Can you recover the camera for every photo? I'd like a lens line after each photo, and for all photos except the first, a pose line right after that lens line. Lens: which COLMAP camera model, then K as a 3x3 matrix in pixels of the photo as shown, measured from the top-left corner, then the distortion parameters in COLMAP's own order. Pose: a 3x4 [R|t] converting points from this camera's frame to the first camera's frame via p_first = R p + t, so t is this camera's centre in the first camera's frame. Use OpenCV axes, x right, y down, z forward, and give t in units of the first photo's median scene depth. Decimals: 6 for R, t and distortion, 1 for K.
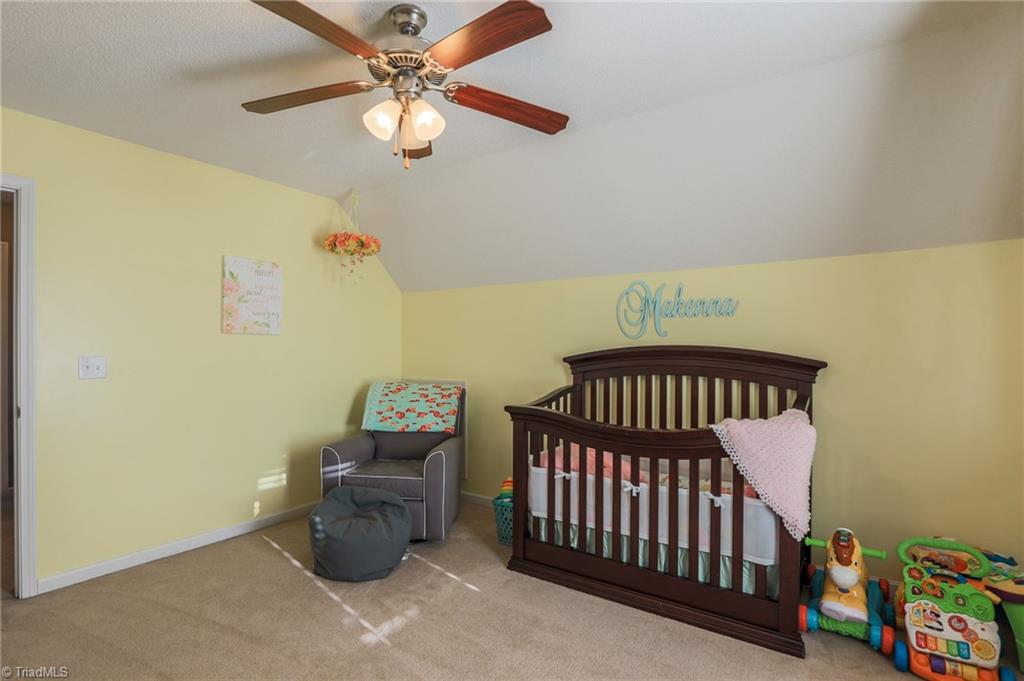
lens RADIAL K [[515.4, 0, 503.6], [0, 515.4, 342.6], [0, 0, 1]] dist [-0.072272, 0.032292]
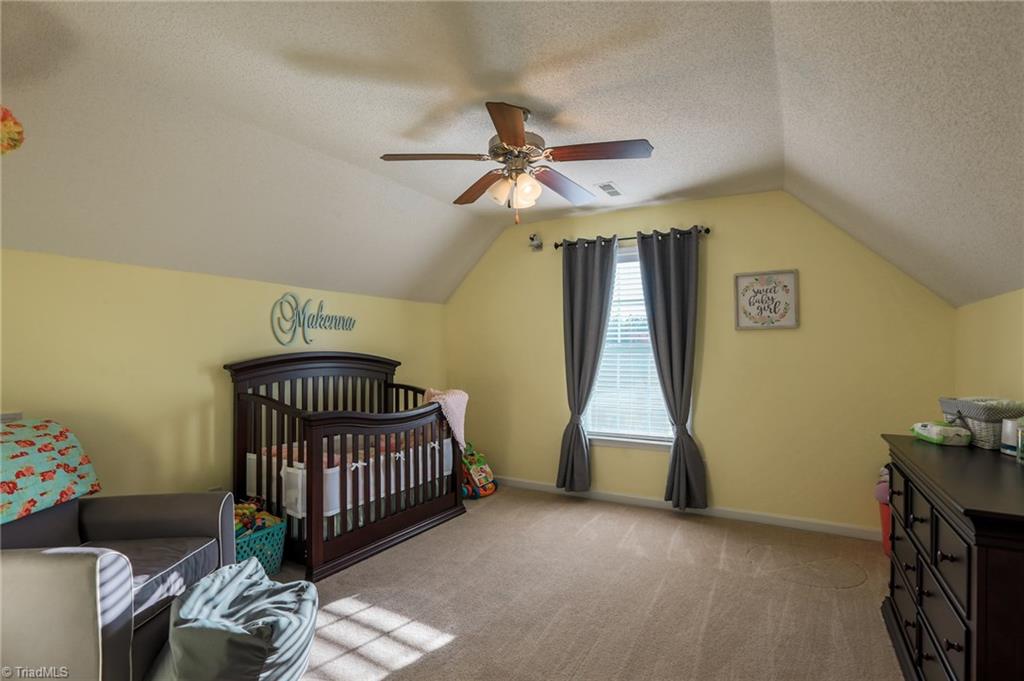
lens RADIAL K [[515.4, 0, 503.6], [0, 515.4, 342.6], [0, 0, 1]] dist [-0.072272, 0.032292]
pose [[-0.116804, 0.027946, 0.992762, -0.882217], [0.005500, 0.999607, -0.027492, 0.018657], [-0.993140, 0.002249, -0.116911, 0.681986]]
